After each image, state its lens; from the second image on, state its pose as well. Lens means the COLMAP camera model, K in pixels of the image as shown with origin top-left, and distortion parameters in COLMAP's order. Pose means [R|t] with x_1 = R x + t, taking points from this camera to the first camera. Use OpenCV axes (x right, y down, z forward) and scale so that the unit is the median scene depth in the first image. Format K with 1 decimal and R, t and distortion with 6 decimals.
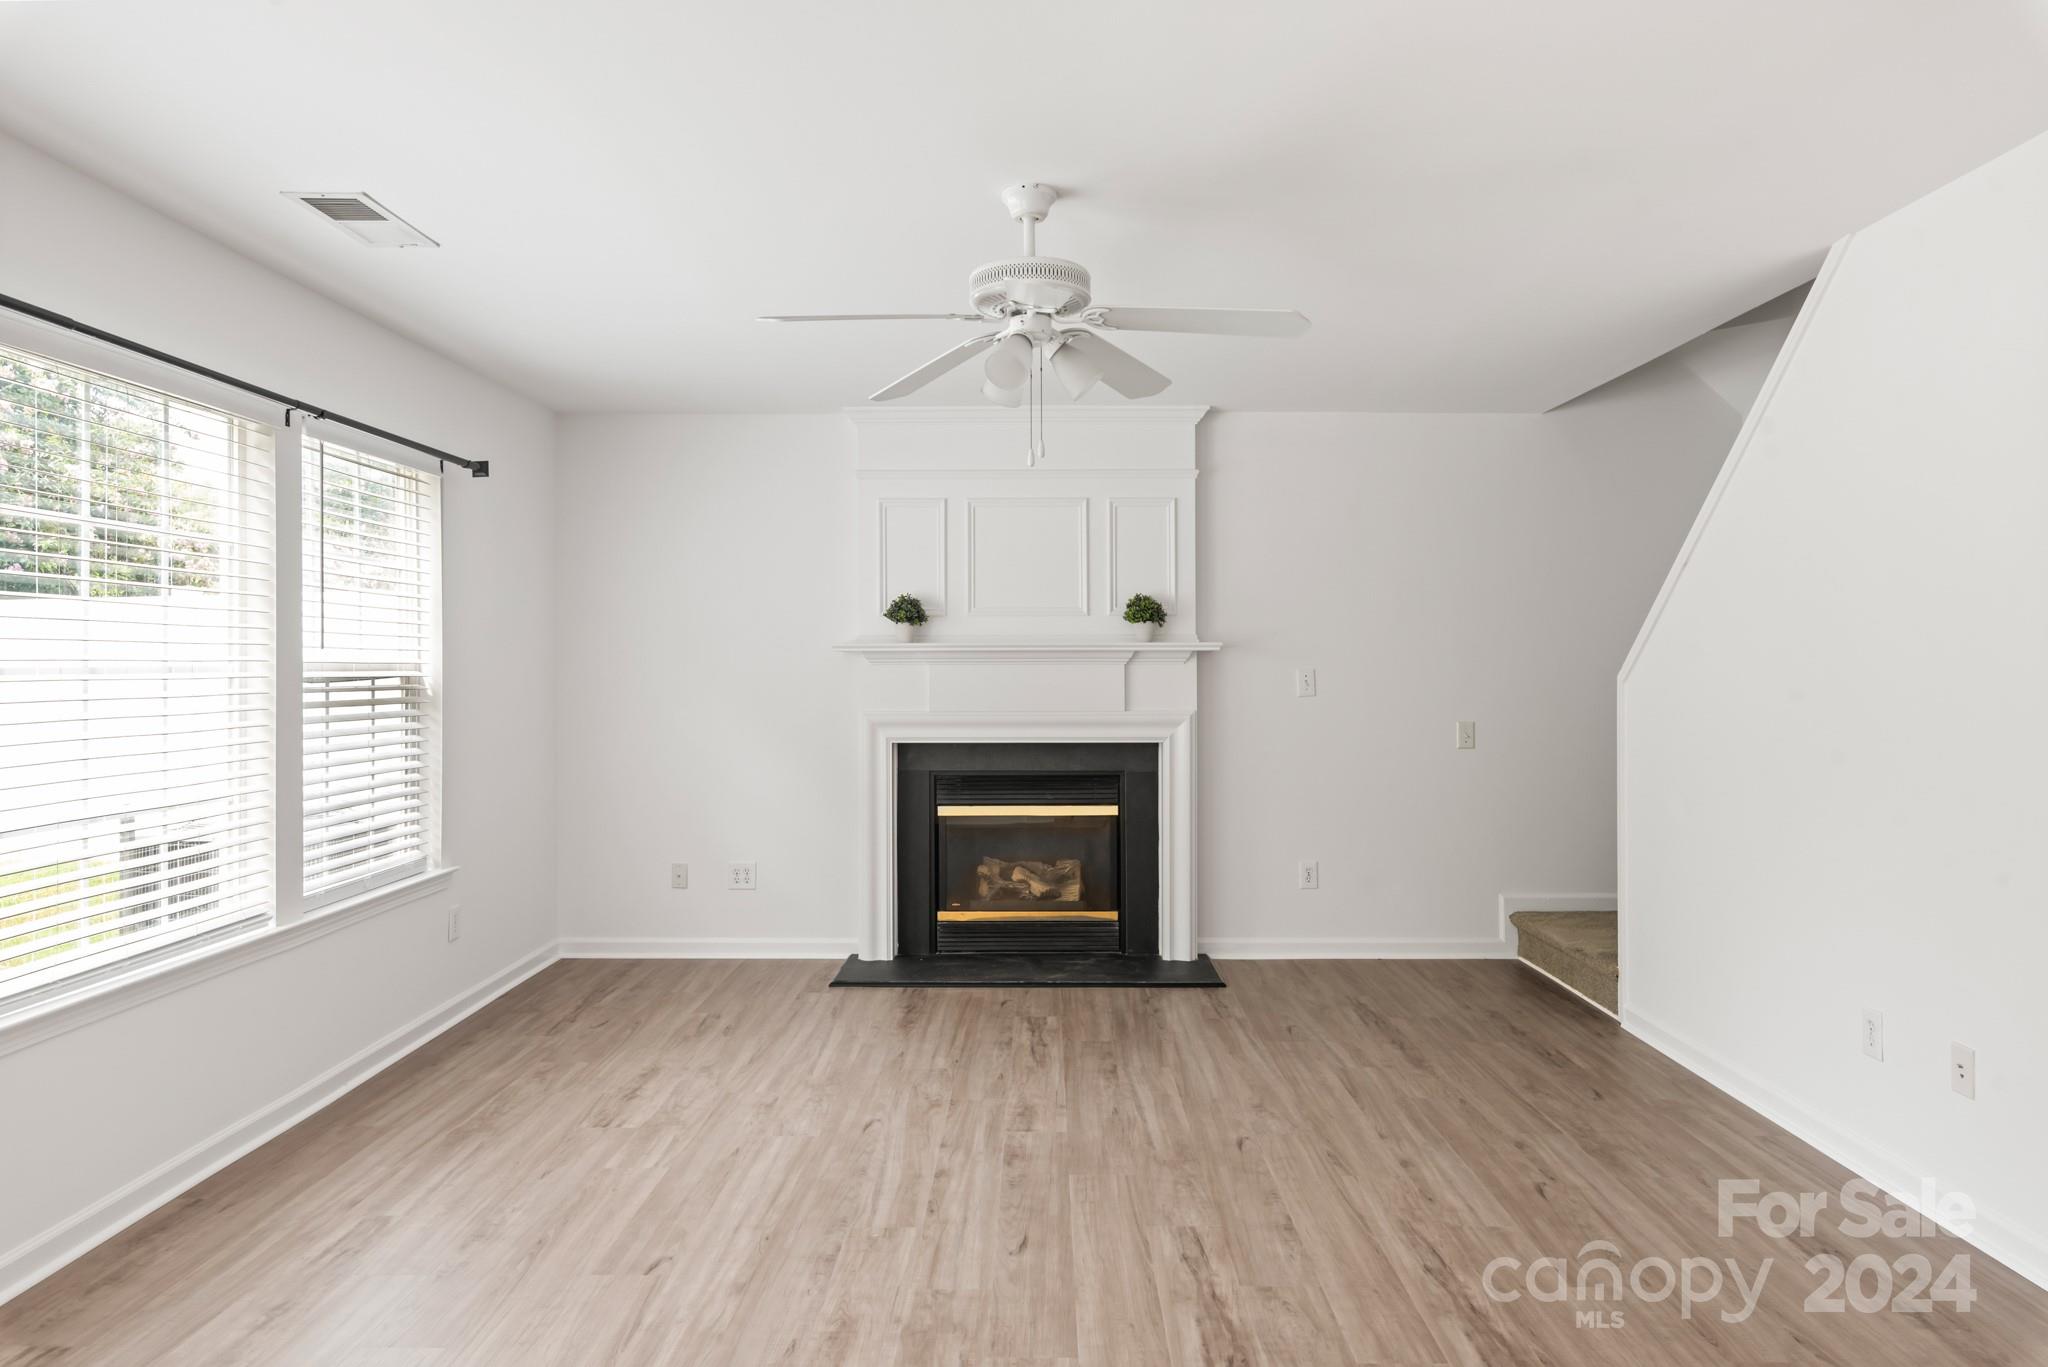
lens RADIAL K [[1306.2, 0, 1030.8], [0, 1306.2, 658.9], [0, 0, 1]] dist [0.002525, 0.000100]
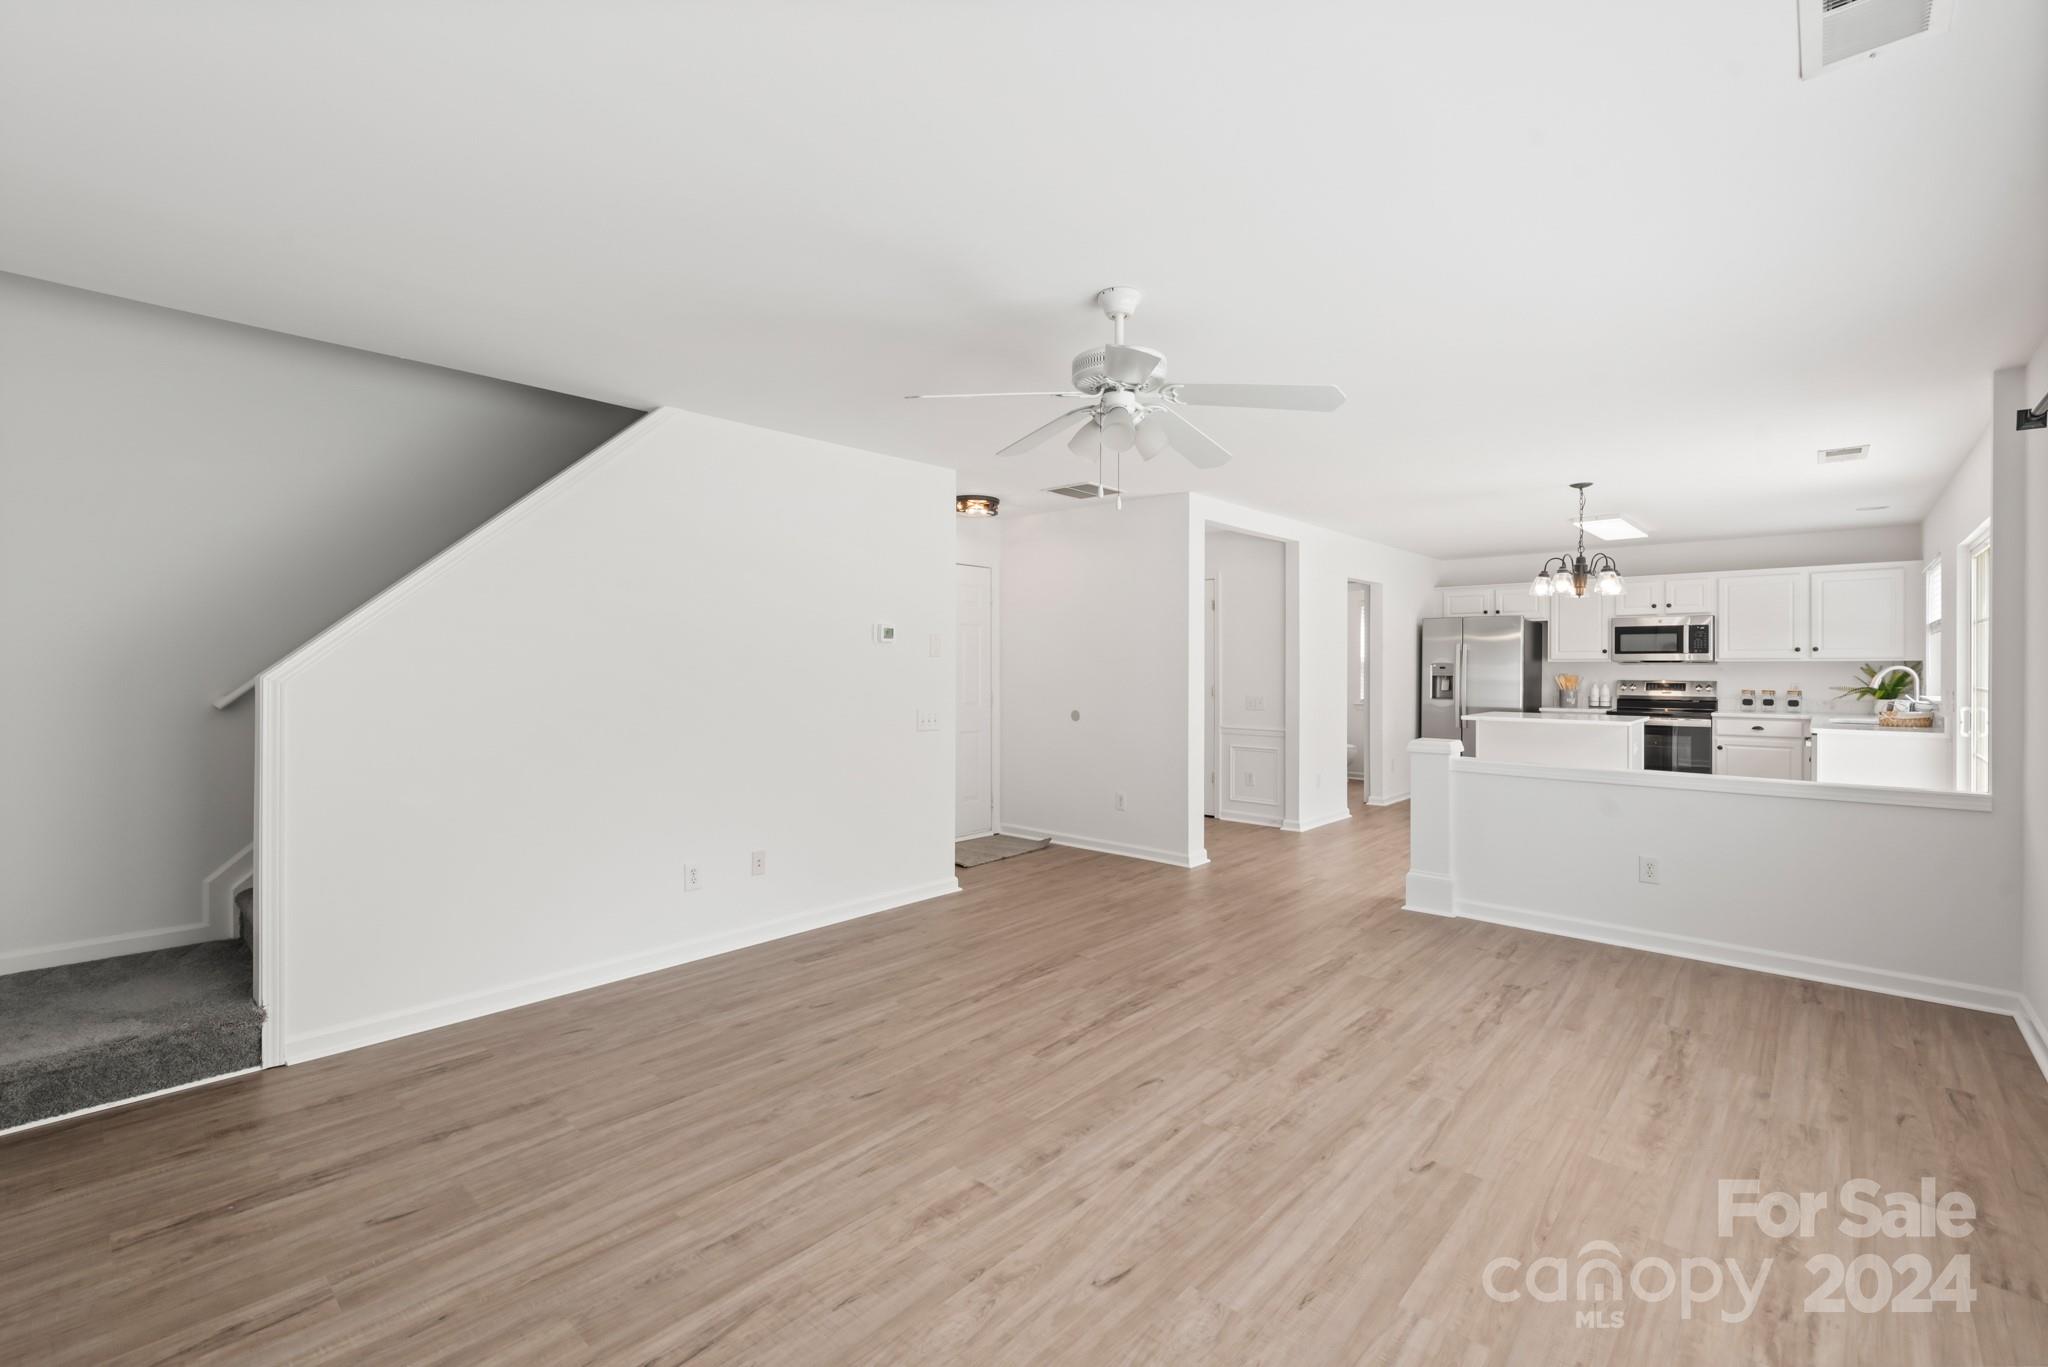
lens RADIAL K [[885.2, 0, 1031.8], [0, 885.2, 665.0], [0, 0, 1]] dist [0.001938, -0.000709]
pose [[-0.748752, 0.000933, 0.662850, -0.376271], [-0.003283, 0.999982, -0.005115, 0.007390], [-0.662842, -0.006006, -0.748735, 1.252117]]
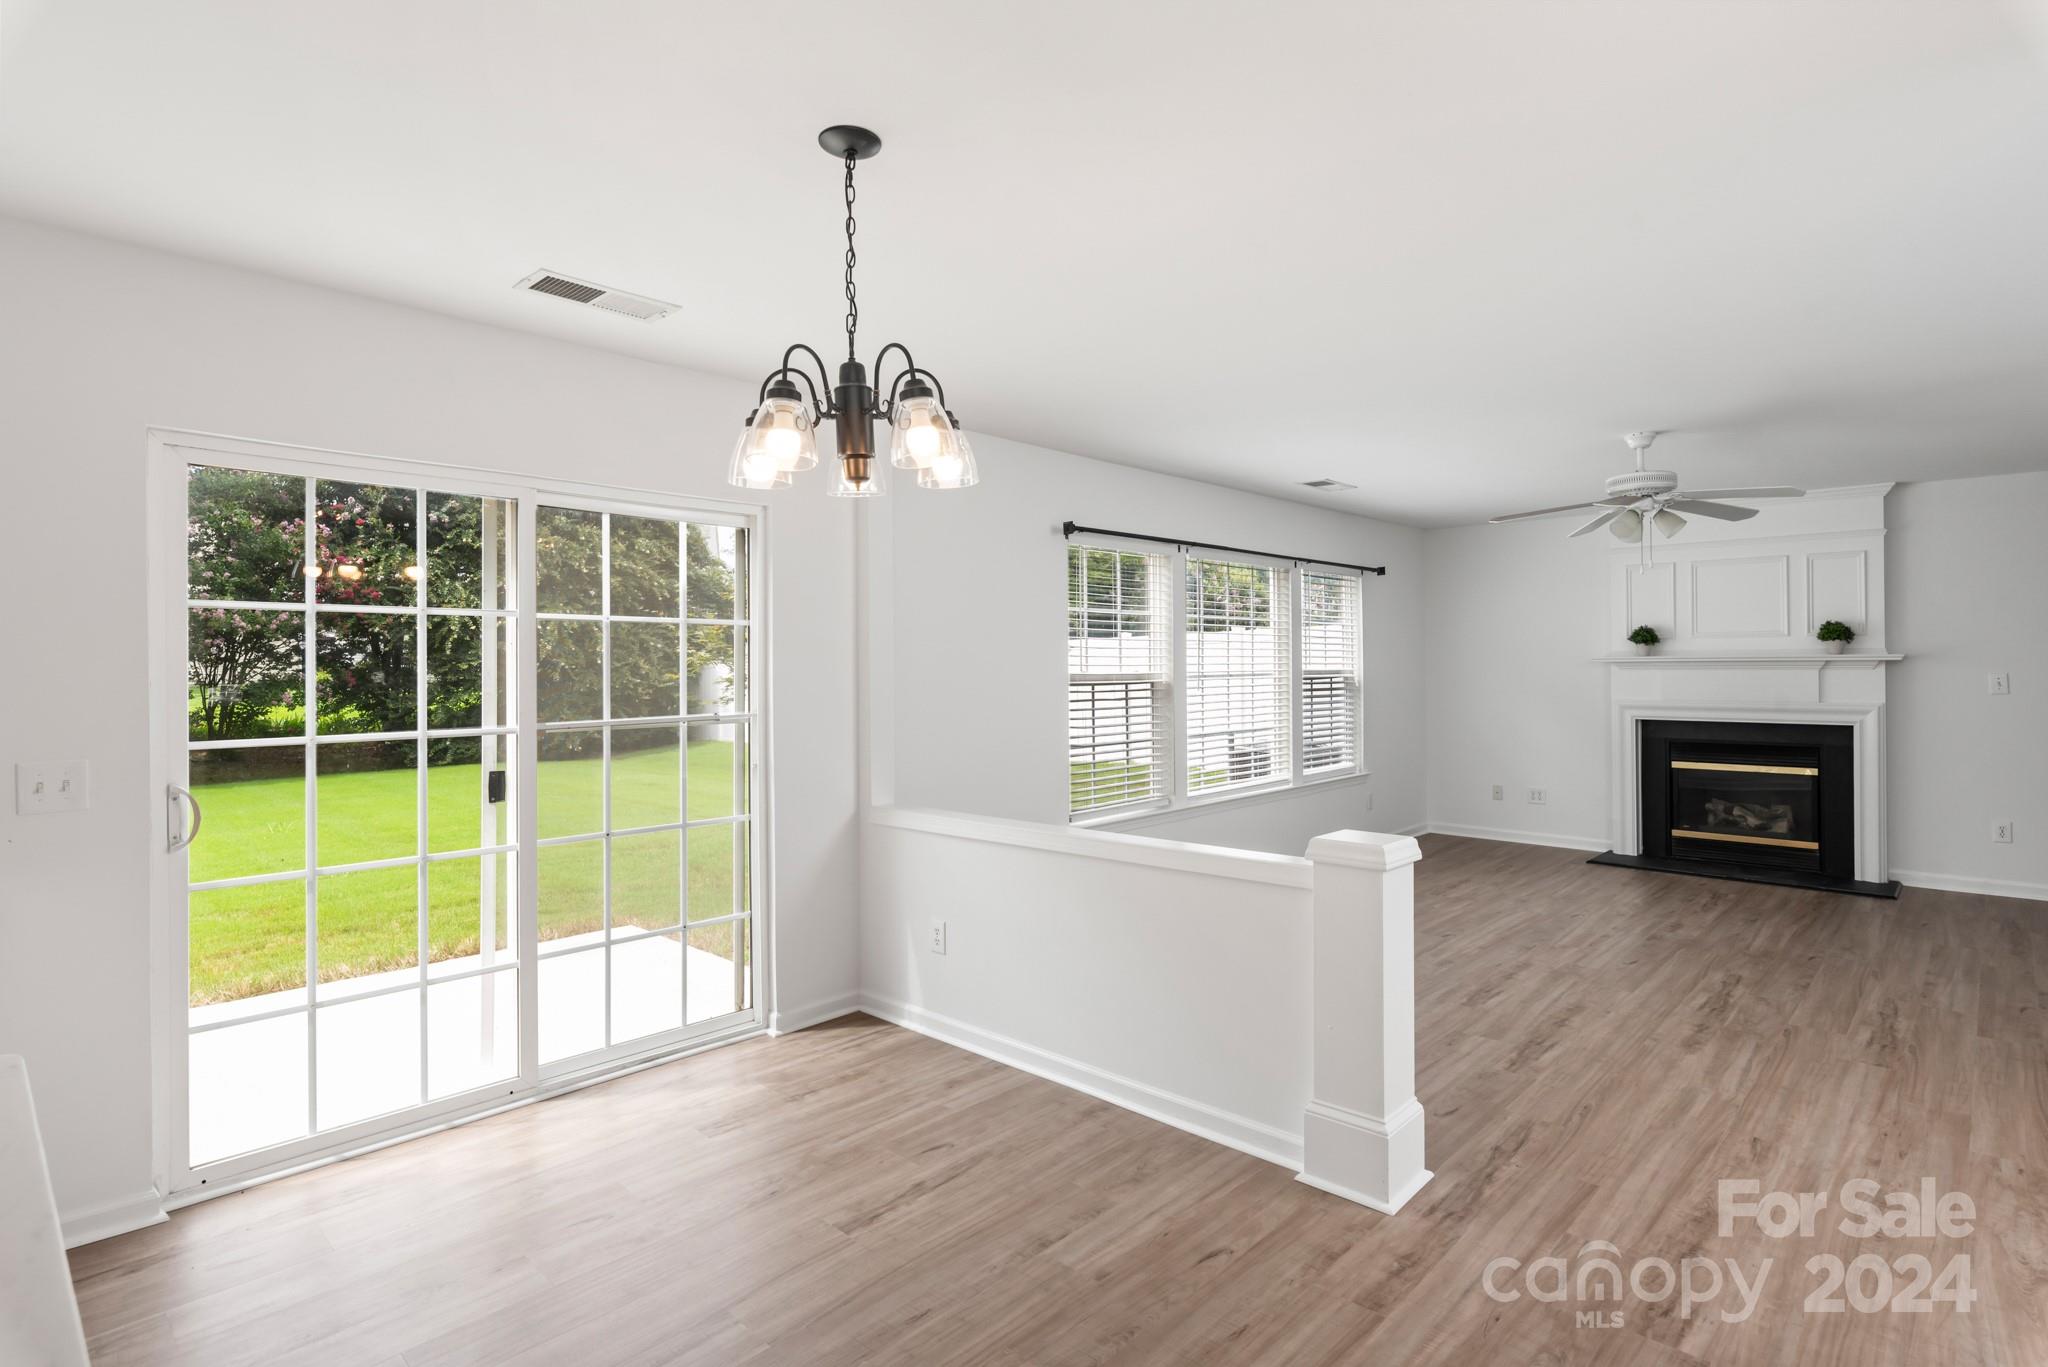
lens RADIAL K [[1018.1, 0, 1034.0], [0, 1018.1, 661.5], [0, 0, 1]] dist [-0.000691, -0.000999]
pose [[0.731778, -0.004749, -0.681527, 0.273287], [0.008172, 0.999965, 0.001807, -0.018777], [0.681494, -0.006891, 0.731791, -0.544150]]
